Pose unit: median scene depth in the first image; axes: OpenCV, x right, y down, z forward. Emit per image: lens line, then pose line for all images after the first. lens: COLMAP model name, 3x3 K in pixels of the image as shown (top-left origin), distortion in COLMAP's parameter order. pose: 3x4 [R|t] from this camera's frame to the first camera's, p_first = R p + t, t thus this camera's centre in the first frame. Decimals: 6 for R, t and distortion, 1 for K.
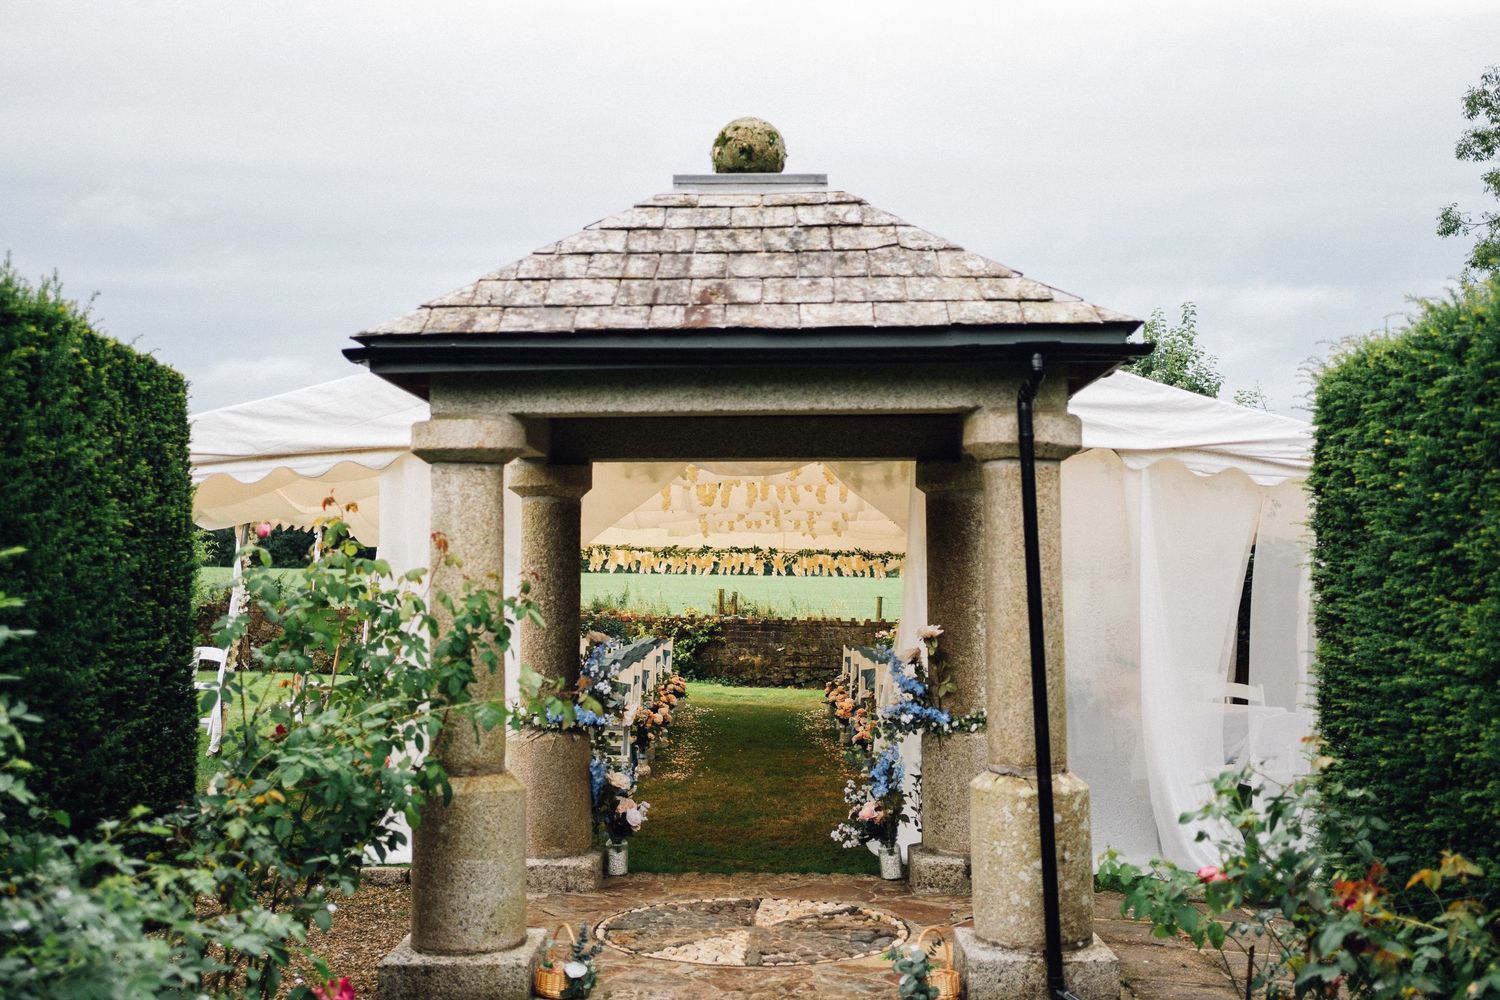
lens RADIAL K [[1557.1, 0, 751.9], [0, 1557.1, 492.2], [0, 0, 1]] dist [-0.000948, 0.000000]
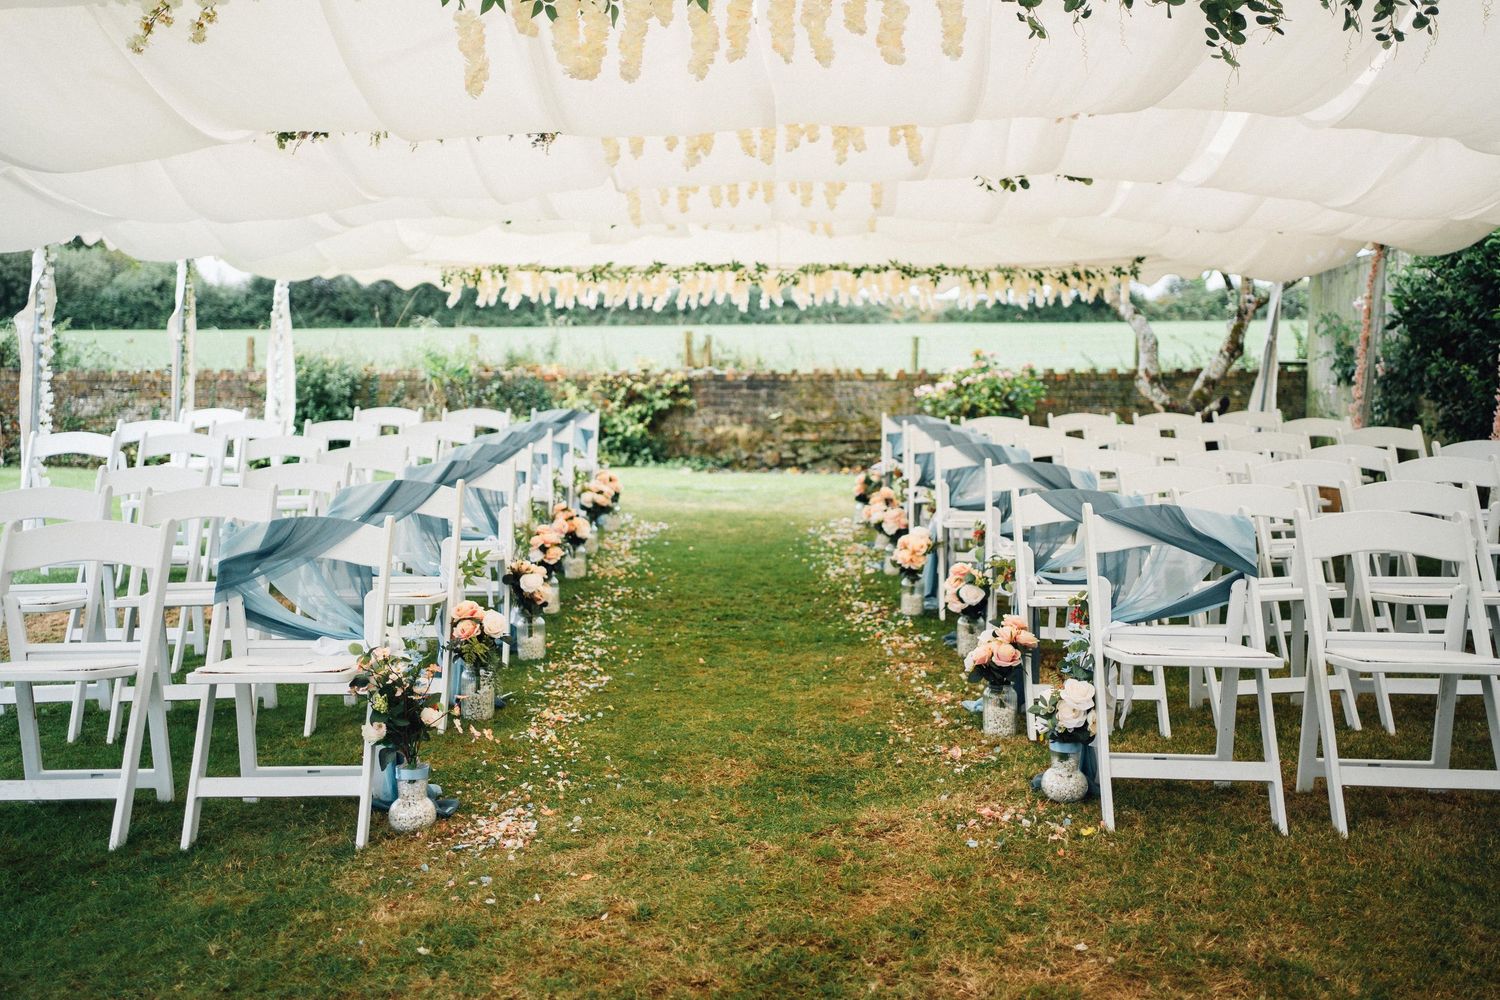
lens RADIAL K [[1557.1, 0, 750.7], [0, 1557.1, 495.4], [0, 0, 1]] dist [-0.000948, 0.000000]
pose [[0.999702, -0.024020, 0.004421, 0.003597], [0.022997, 0.986729, 0.160740, 0.024726], [-0.008223, -0.160590, 0.986987, 0.317331]]
